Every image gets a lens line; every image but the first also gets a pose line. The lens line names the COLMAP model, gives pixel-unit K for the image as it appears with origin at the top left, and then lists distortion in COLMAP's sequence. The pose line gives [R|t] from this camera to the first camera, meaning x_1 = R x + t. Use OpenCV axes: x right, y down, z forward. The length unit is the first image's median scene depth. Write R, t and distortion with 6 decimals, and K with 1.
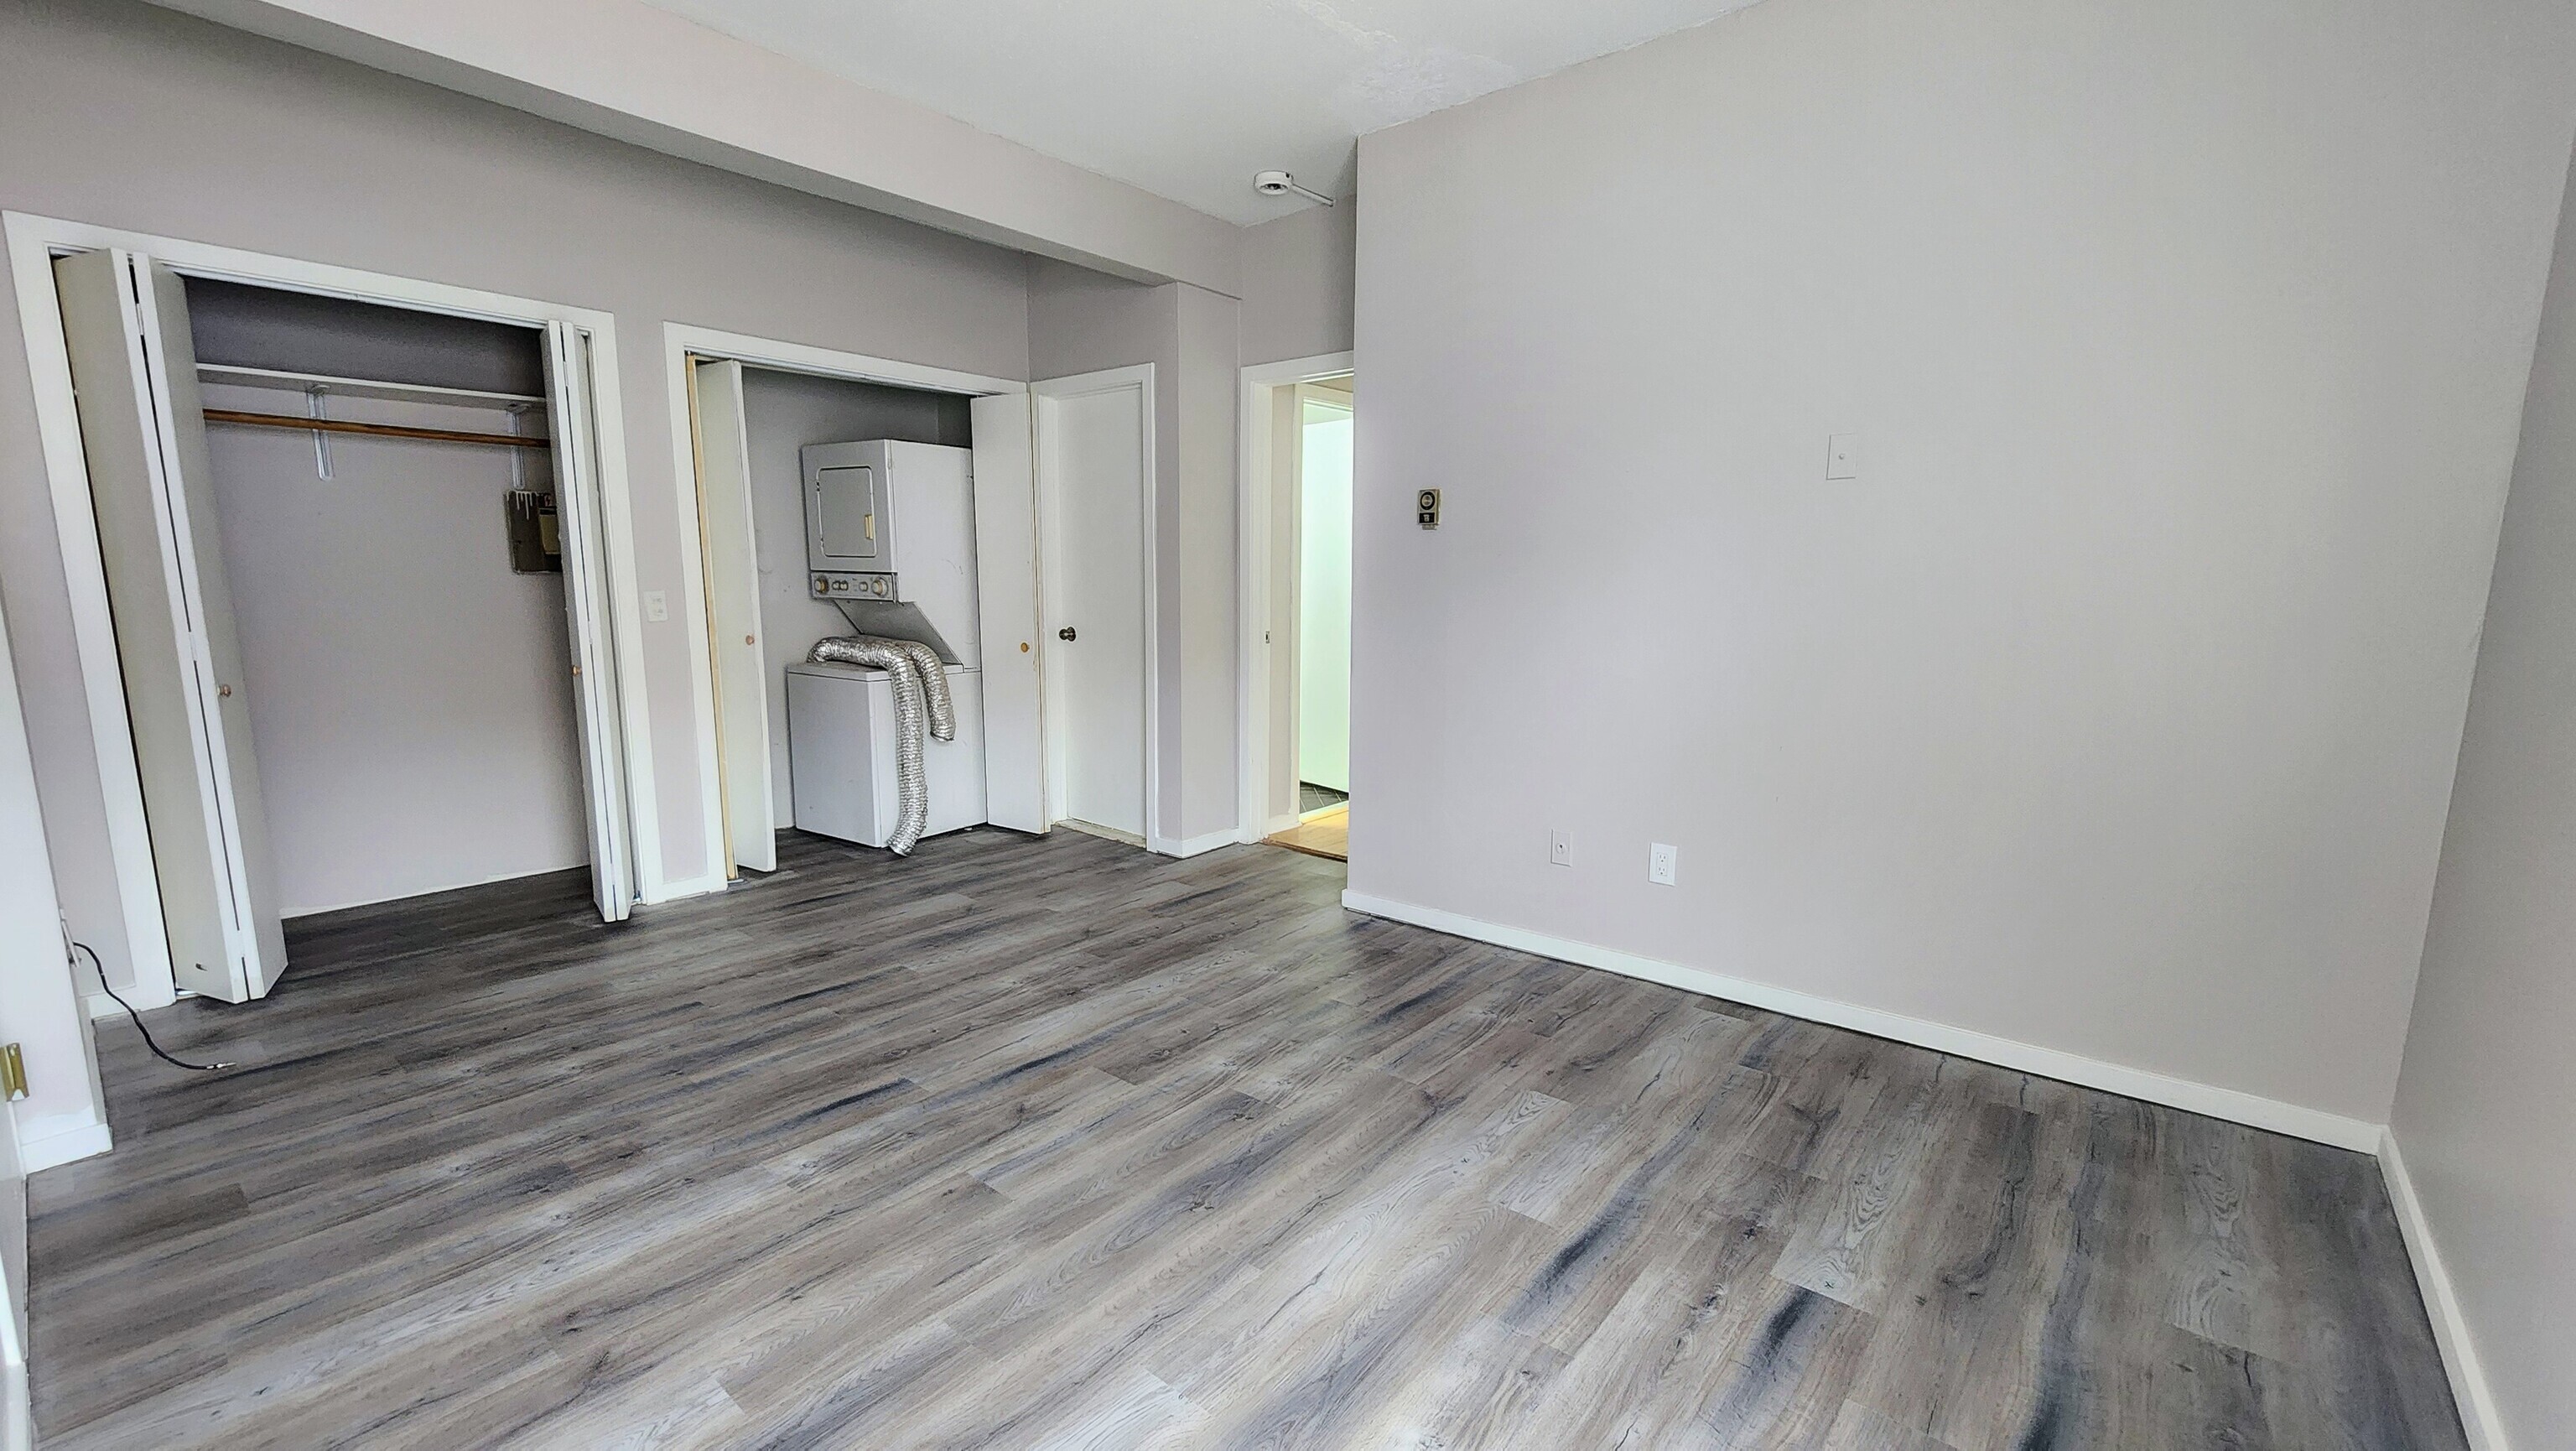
lens RADIAL K [[1060.9, 0, 1299.5], [0, 1060.9, 732.6], [0, 0, 1]] dist [0.000965, -0.000200]
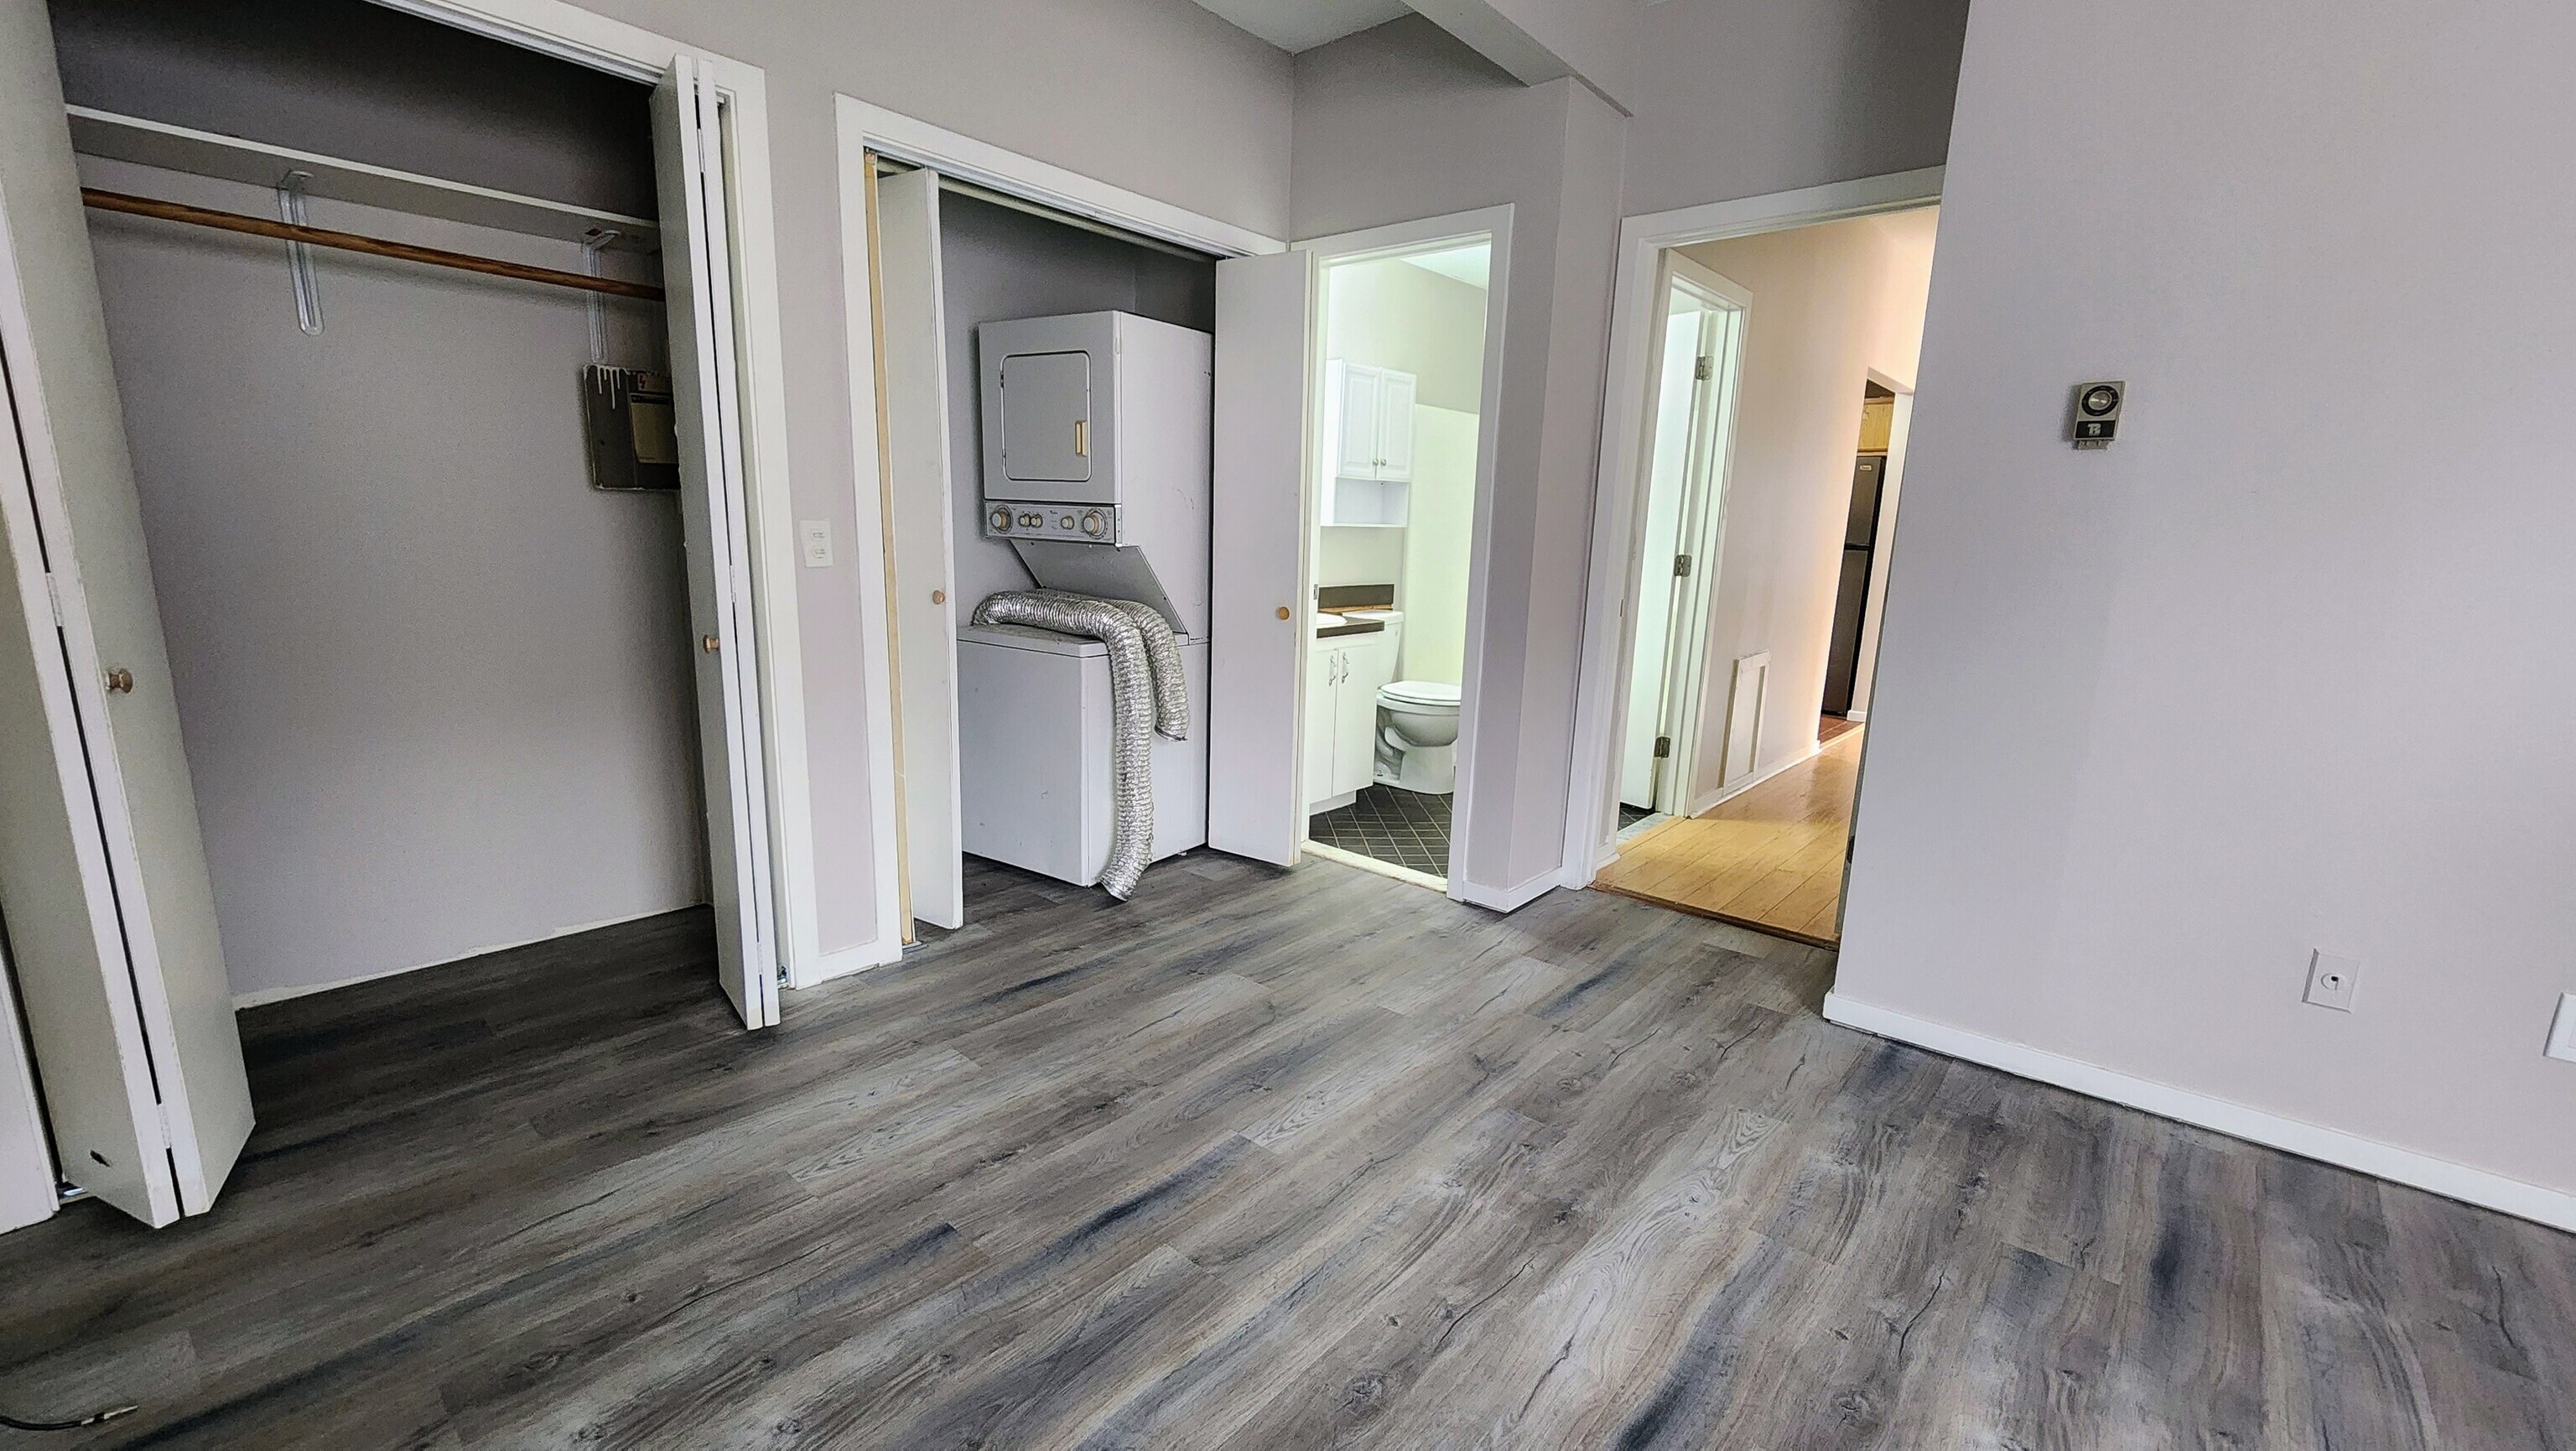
lens RADIAL K [[1060.9, 0, 1299.4], [0, 1060.9, 731.5], [0, 0, 1]] dist [0.000965, -0.000200]
pose [[0.999633, 0.026272, -0.006665, -0.327626], [-0.025955, 0.998697, 0.043945, -0.043349], [0.007811, -0.043756, 0.999012, 0.373310]]
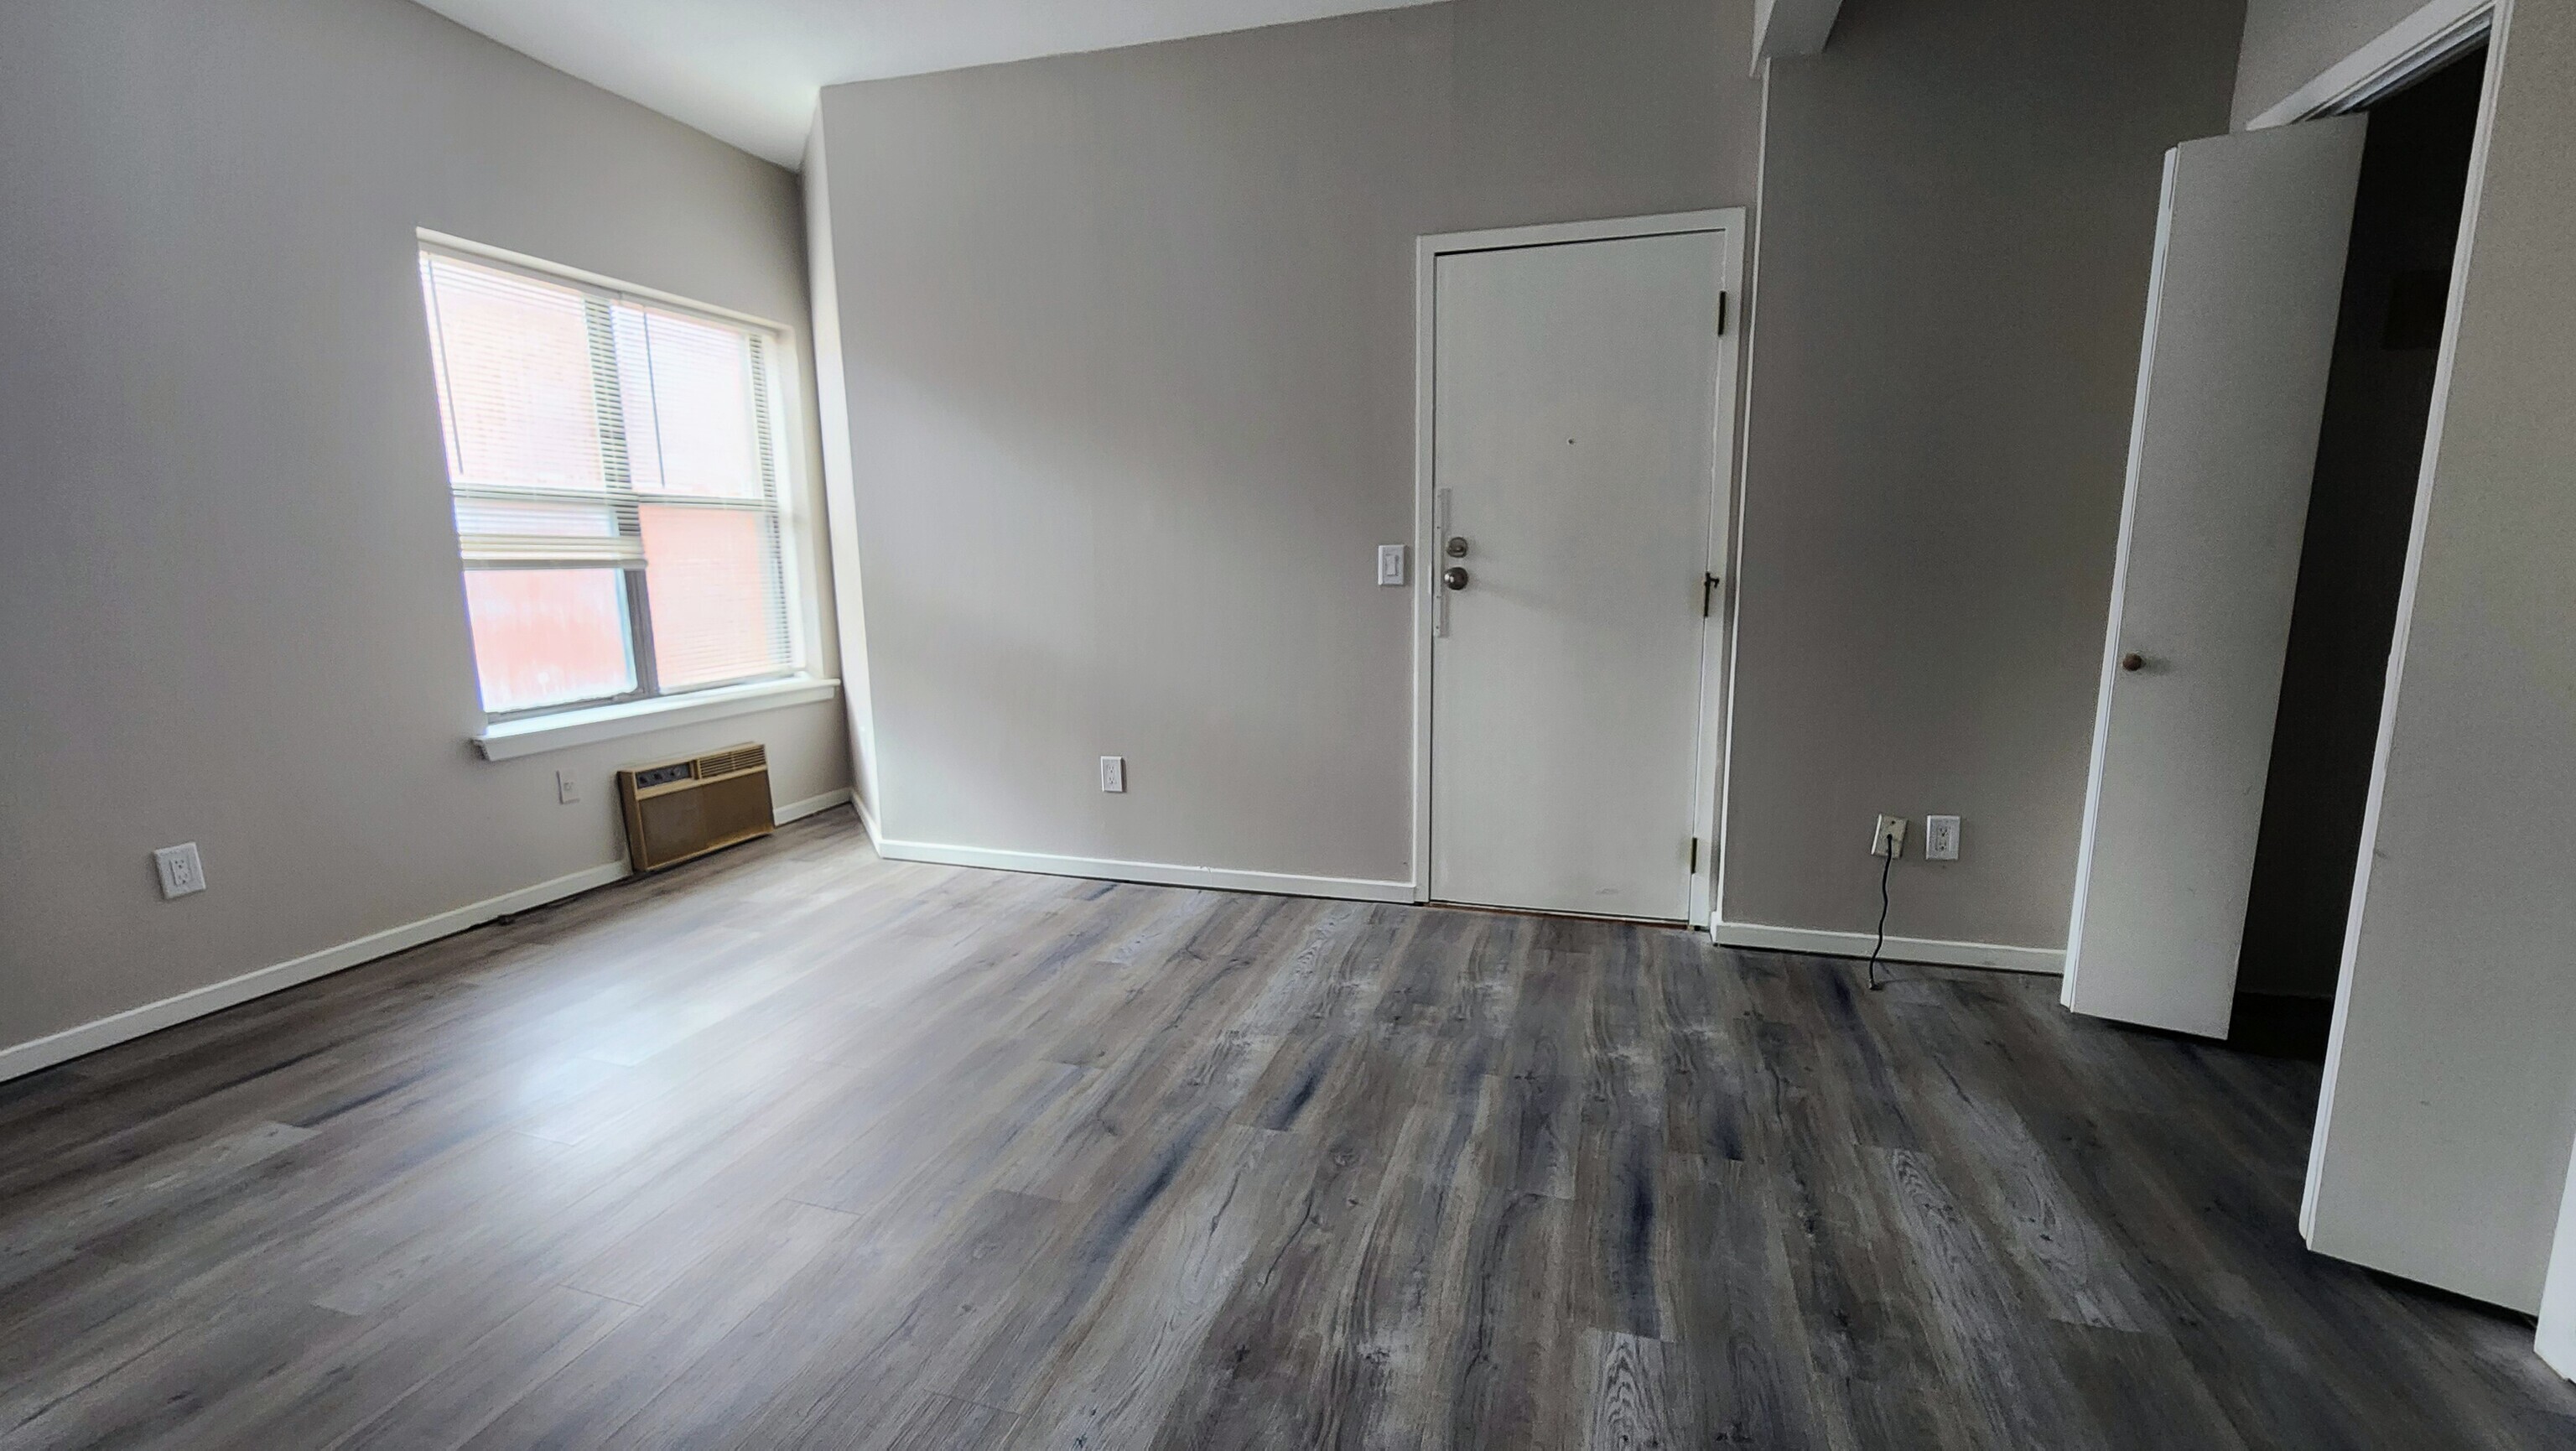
lens RADIAL K [[1060.9, 0, 1293.3], [0, 1060.9, 735.7], [0, 0, 1]] dist [0.000965, -0.000200]
pose [[-0.918769, 0.069878, -0.388563, -0.057078], [-0.056828, 0.950554, 0.305317, -0.165841], [0.390684, 0.302597, -0.869368, 1.215715]]
